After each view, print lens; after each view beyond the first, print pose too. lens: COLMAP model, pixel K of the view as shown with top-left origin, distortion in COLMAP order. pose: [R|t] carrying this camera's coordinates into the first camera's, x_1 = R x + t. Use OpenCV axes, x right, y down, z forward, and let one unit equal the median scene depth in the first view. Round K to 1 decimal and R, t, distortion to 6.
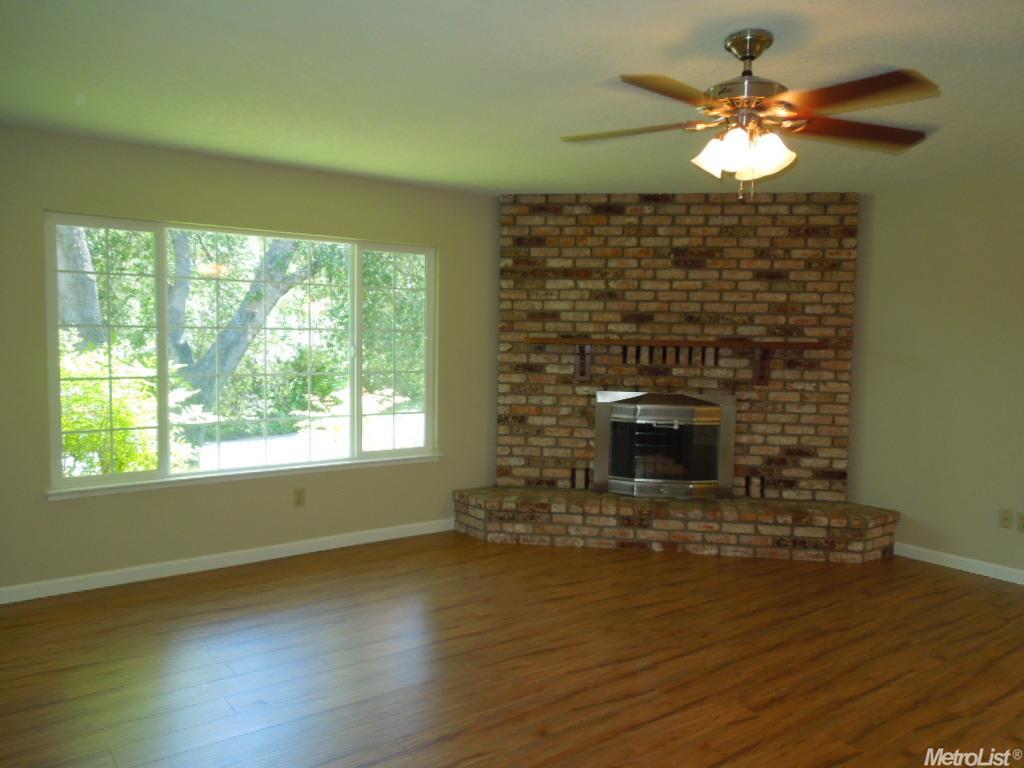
lens RADIAL K [[773.2, 0, 516.9], [0, 773.2, 384.6], [0, 0, 1]] dist [0.002453, 0.005646]
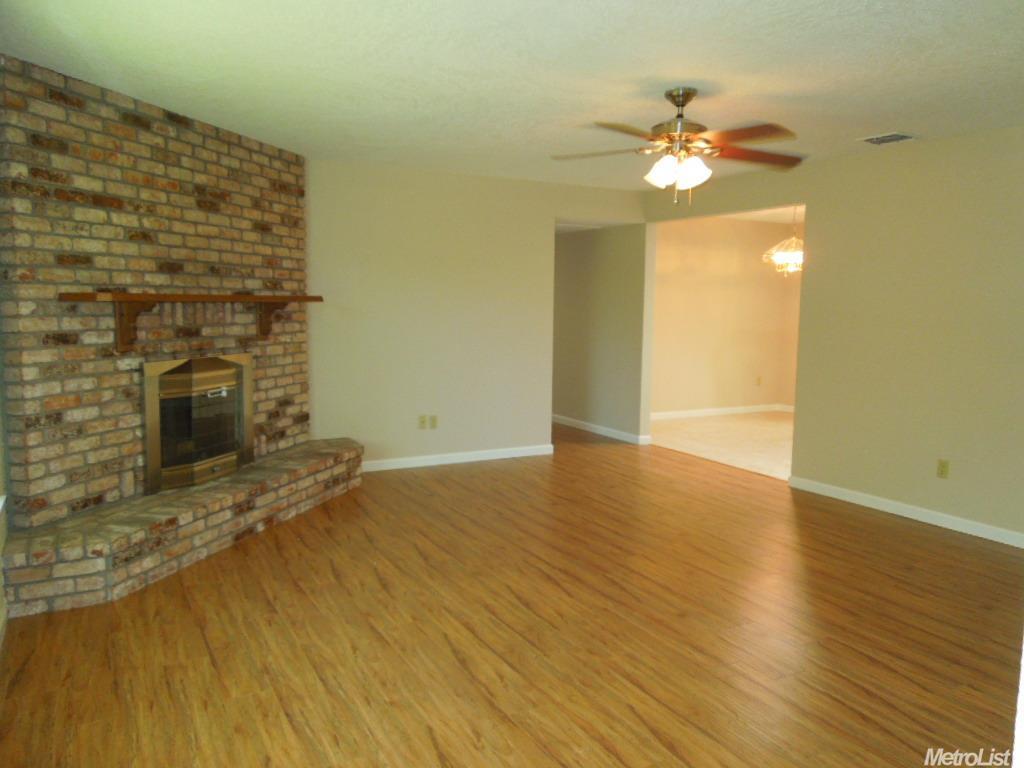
lens RADIAL K [[773.2, 0, 516.9], [0, 773.2, 384.6], [0, 0, 1]] dist [0.002453, 0.005646]
pose [[0.147928, -0.123660, 0.981237, -0.596177], [0.049172, 0.991845, 0.117584, -0.042126], [-0.987775, 0.030855, 0.152802, 0.527077]]
